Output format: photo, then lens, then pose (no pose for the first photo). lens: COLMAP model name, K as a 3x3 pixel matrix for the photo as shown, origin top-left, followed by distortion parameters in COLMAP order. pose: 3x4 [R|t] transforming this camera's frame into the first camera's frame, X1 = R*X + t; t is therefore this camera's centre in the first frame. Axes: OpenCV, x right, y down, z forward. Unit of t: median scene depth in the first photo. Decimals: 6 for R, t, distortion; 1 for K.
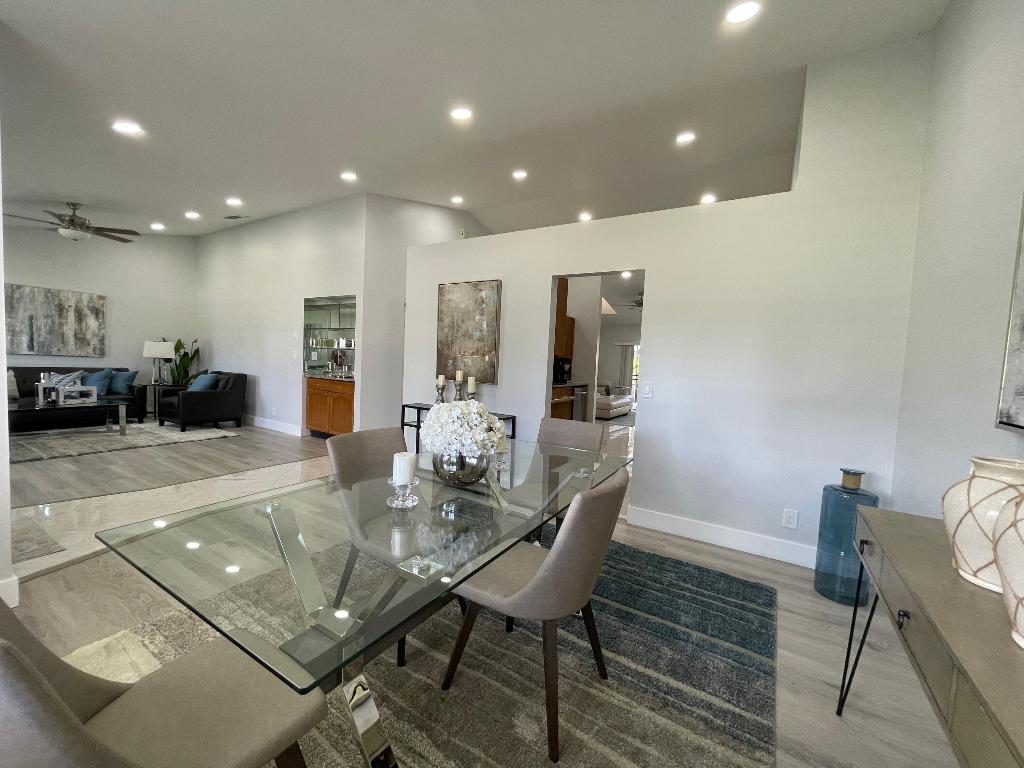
lens RADIAL K [[411.5, 0, 508.8], [0, 411.5, 386.4], [0, 0, 1]] dist [0.008523, 0.000225]
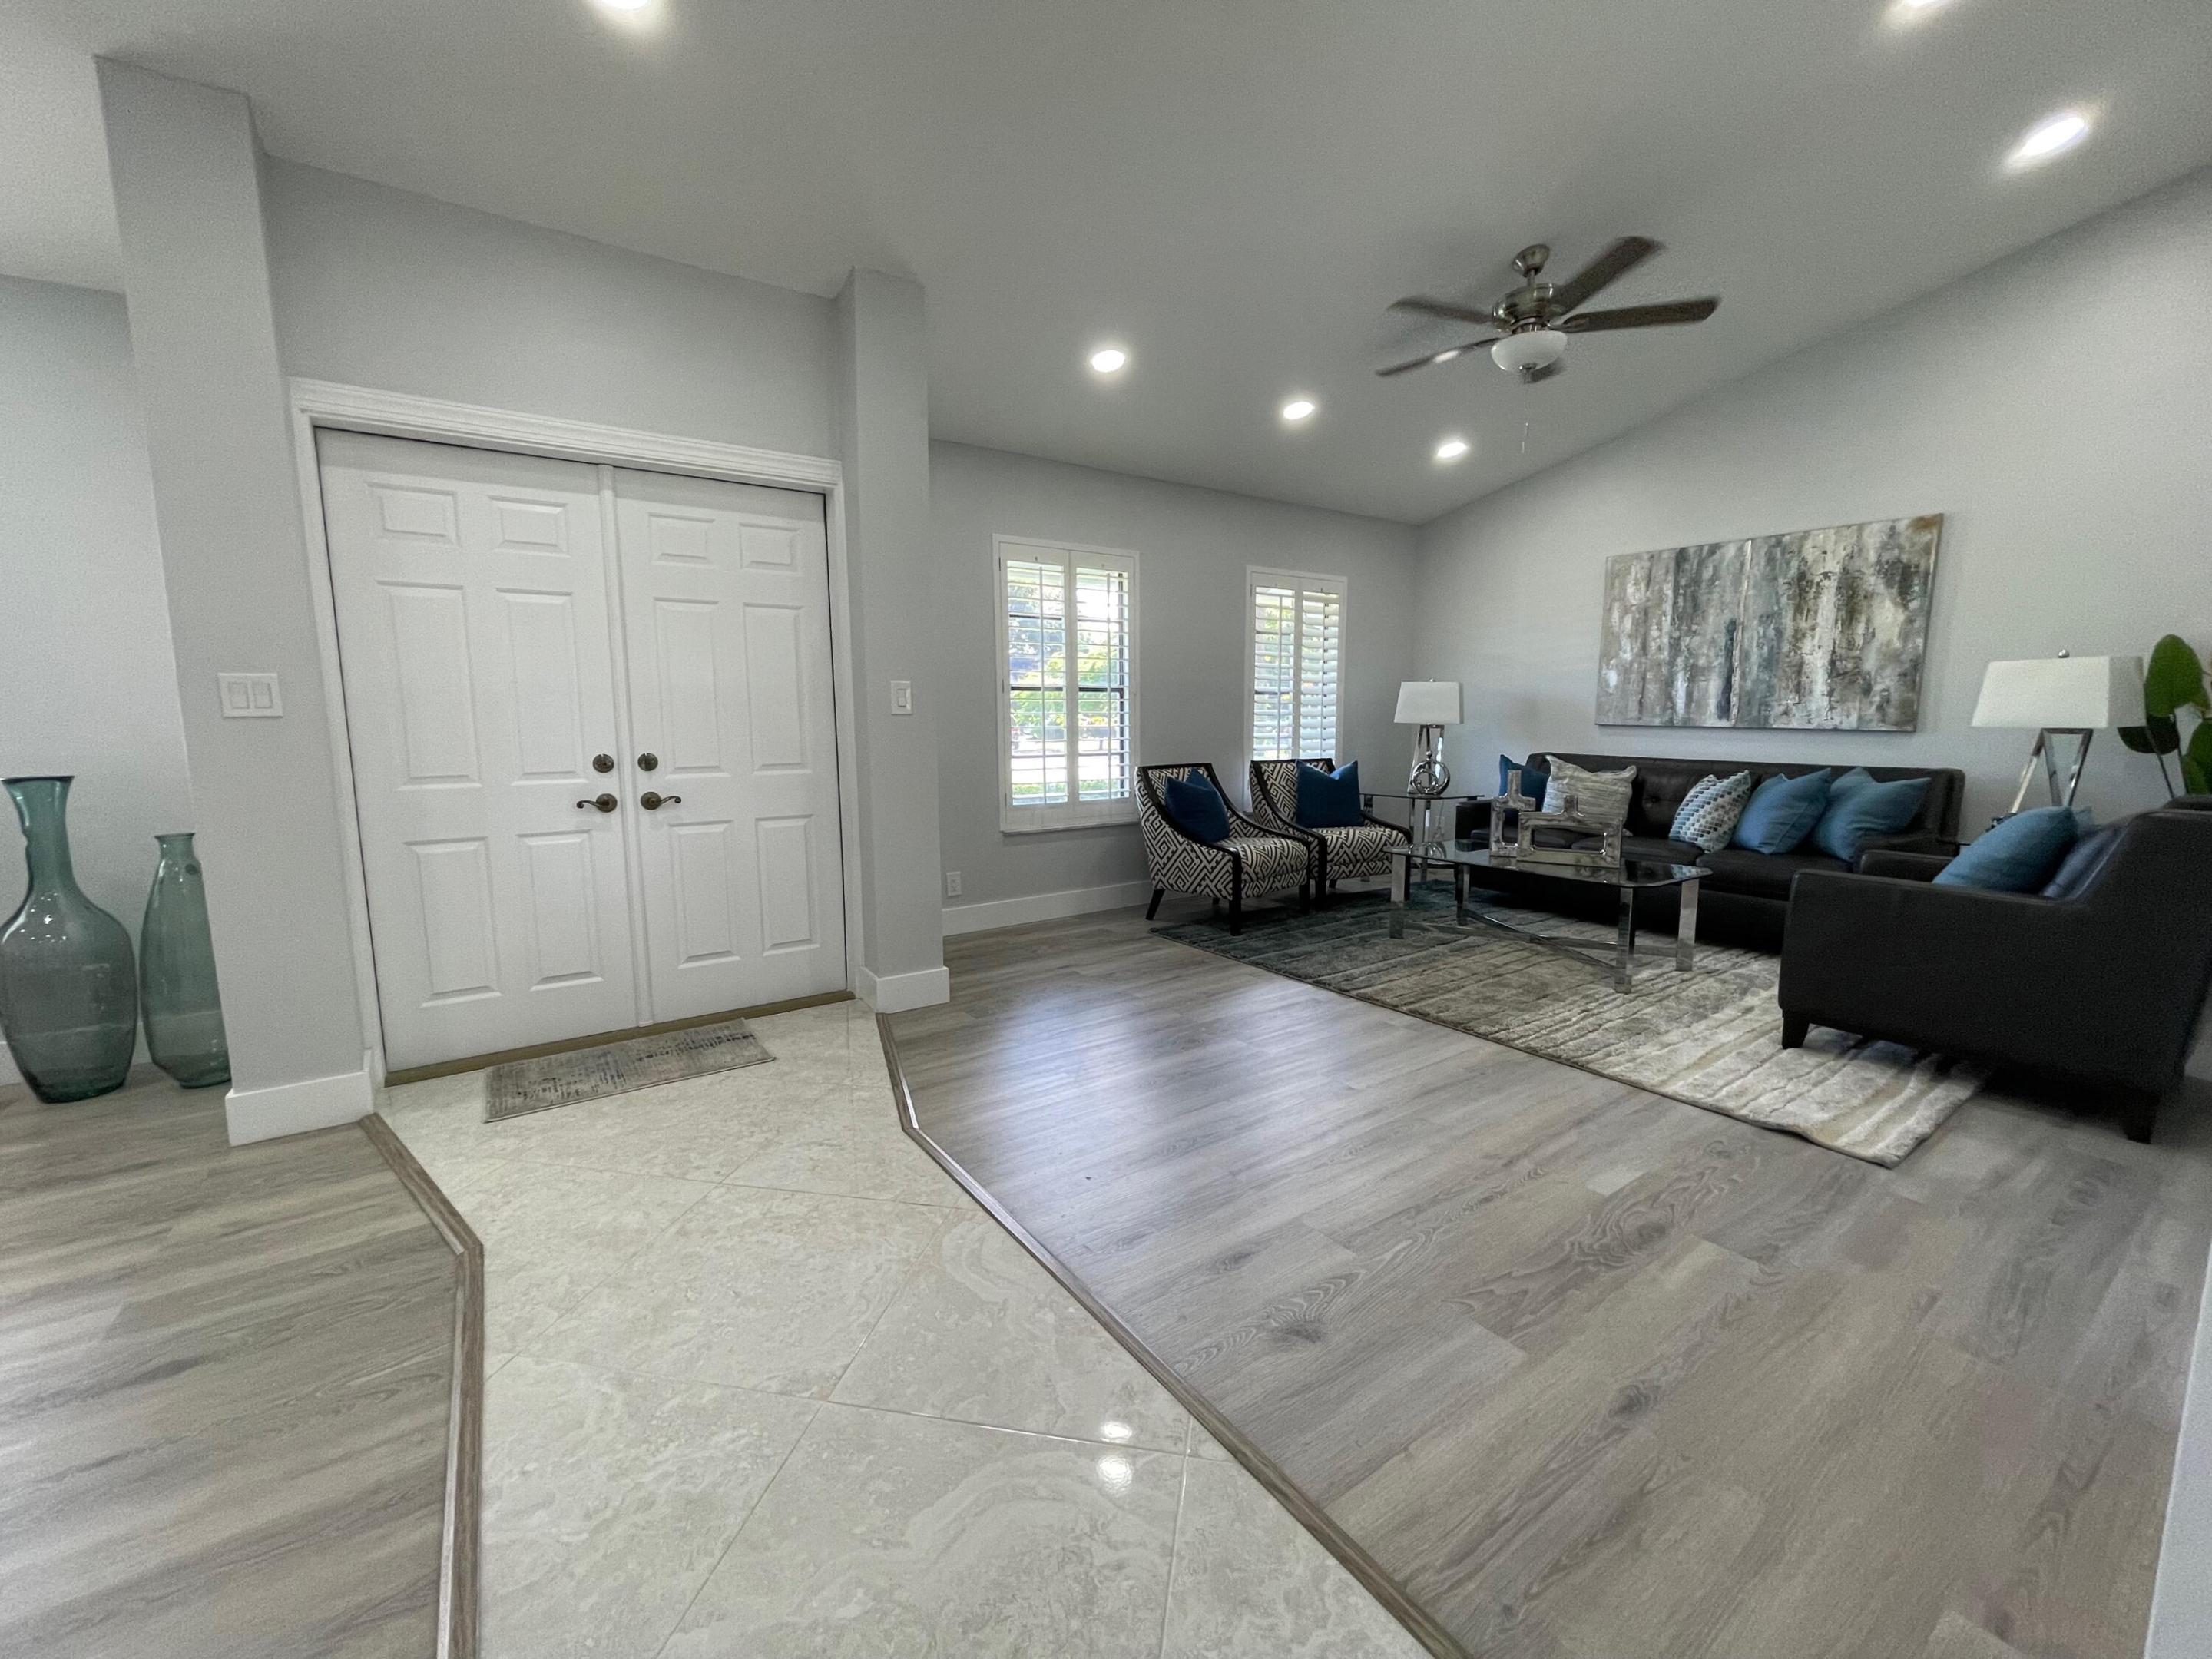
lens RADIAL K [[889.0, 0, 1103.9], [0, 889.0, 821.6], [0, 0, 1]] dist [0.008523, 0.000225]
pose [[-0.400596, 0.073344, -0.913314, -0.190959], [-0.064185, 0.992096, 0.107824, -0.044007], [0.914004, 0.101815, -0.392722, 0.823285]]
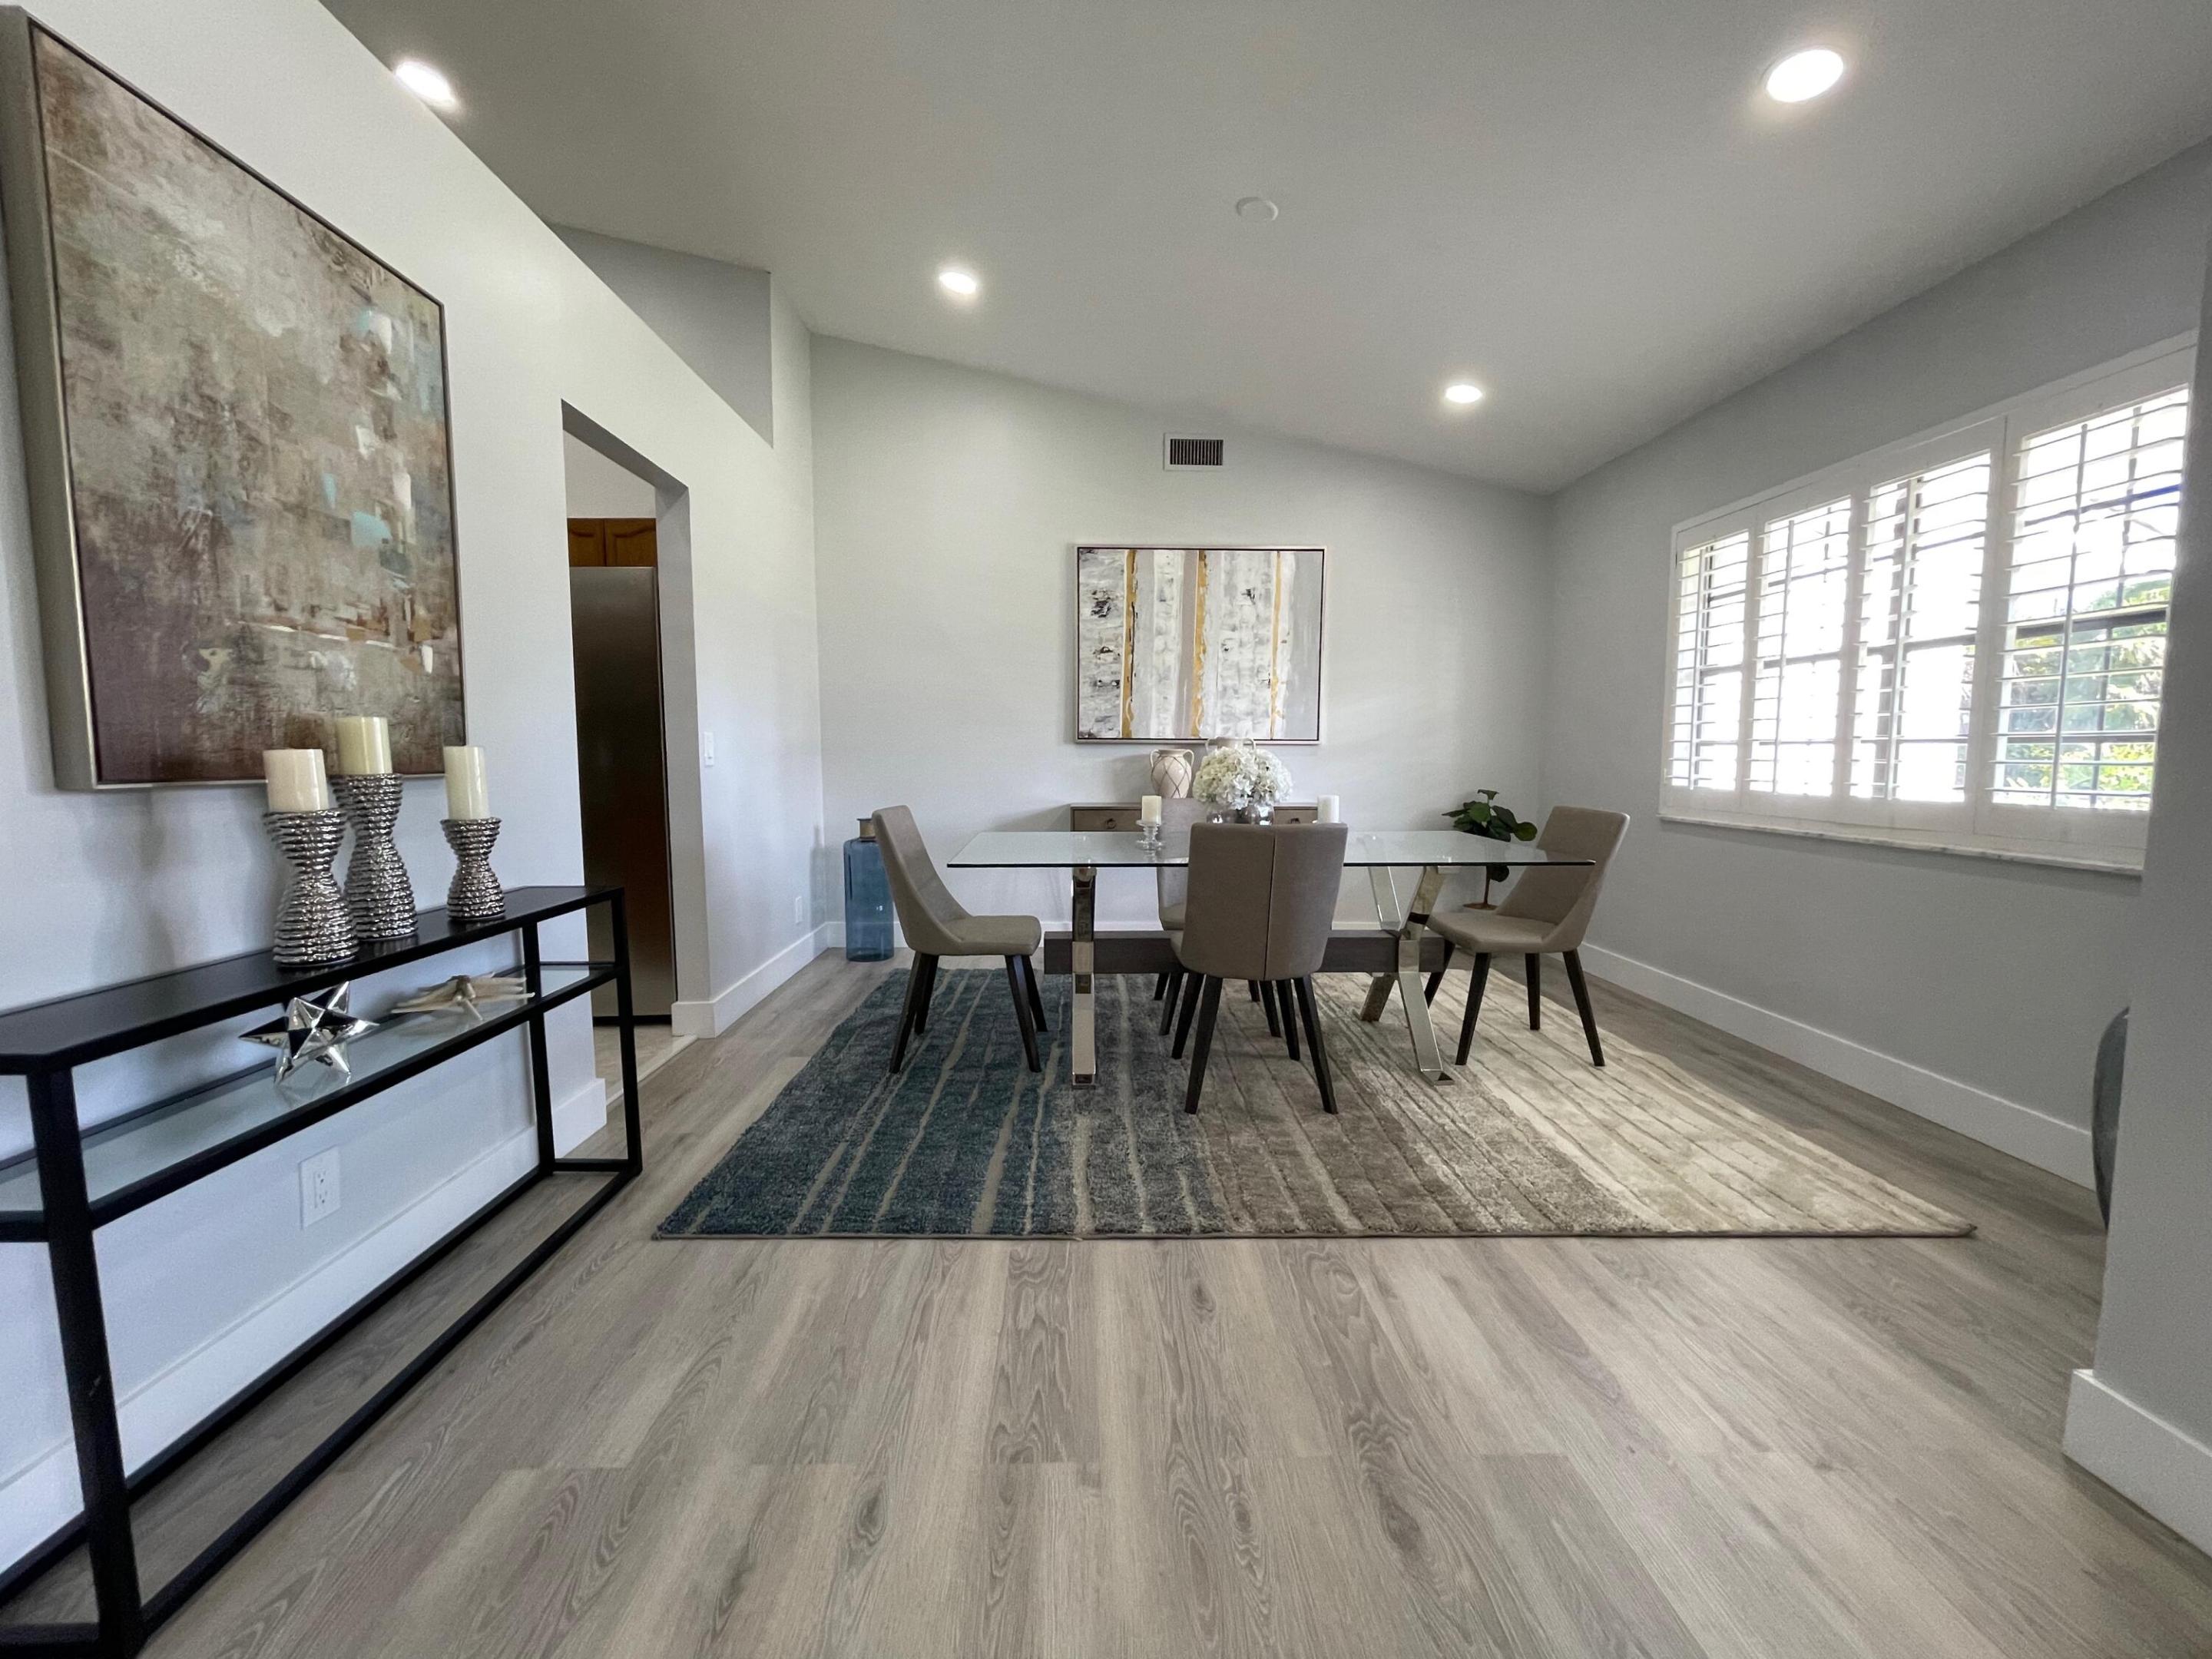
lens RADIAL K [[889.0, 0, 1092.1], [0, 889.0, 823.9], [0, 0, 1]] dist [0.008523, 0.000225]
pose [[-0.544490, -0.117113, 0.830551, -0.423268], [0.025929, 0.987381, 0.156226, -0.030853], [-0.838367, 0.106599, -0.534582, 0.644441]]
